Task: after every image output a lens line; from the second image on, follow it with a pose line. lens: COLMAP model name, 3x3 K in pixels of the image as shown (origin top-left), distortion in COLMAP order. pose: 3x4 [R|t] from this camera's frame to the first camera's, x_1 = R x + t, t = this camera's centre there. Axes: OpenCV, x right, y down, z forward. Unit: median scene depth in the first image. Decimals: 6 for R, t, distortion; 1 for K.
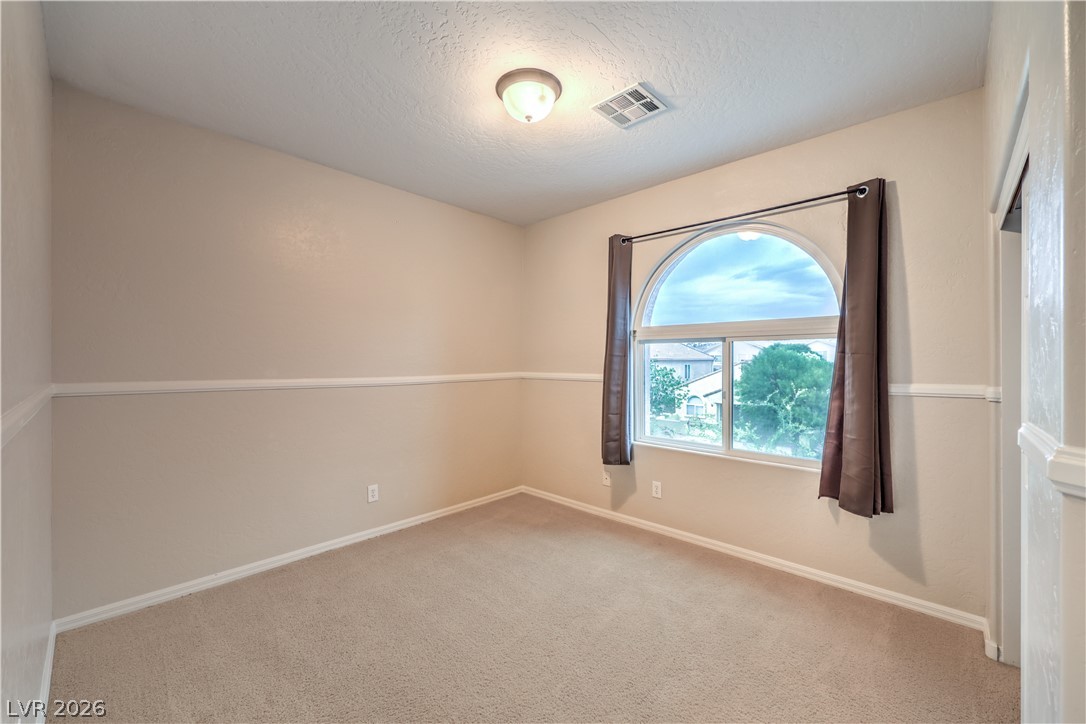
lens RADIAL K [[439.5, 0, 544.4], [0, 439.5, 349.8], [0, 0, 1]] dist [-0.002830, -0.000431]
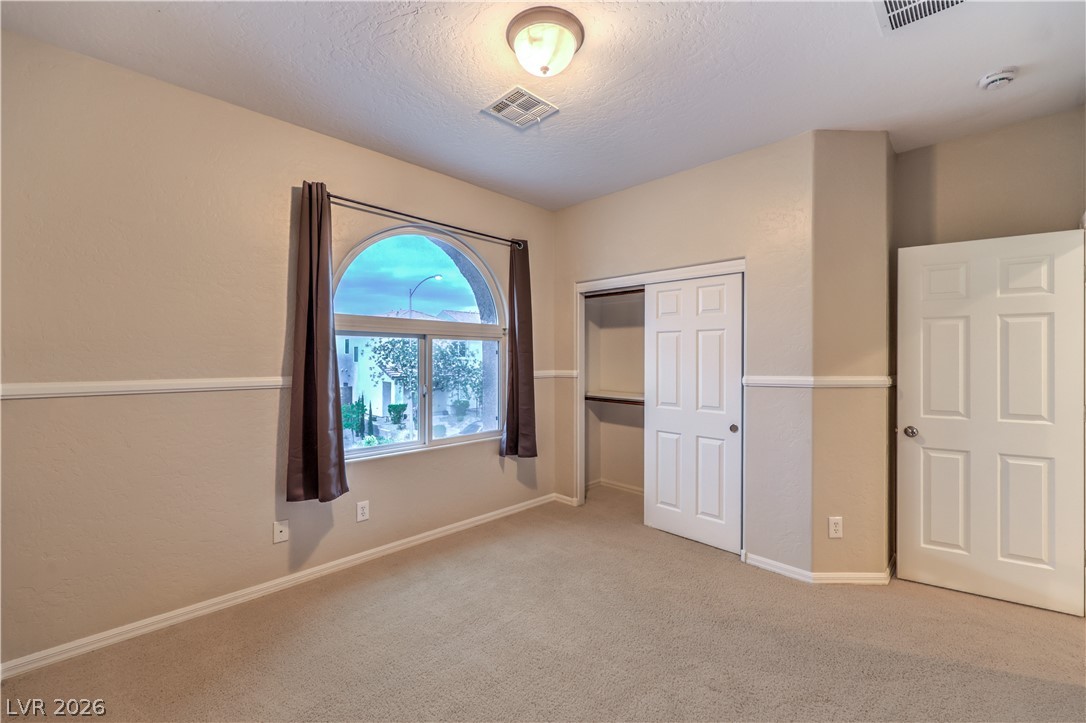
lens RADIAL K [[439.5, 0, 544.4], [0, 439.5, 349.3], [0, 0, 1]] dist [-0.002830, -0.000431]
pose [[0.024011, 0.017427, 0.999560, -0.628231], [-0.025413, 0.999536, -0.016816, 0.017015], [-0.999389, -0.024998, 0.024442, 0.697320]]
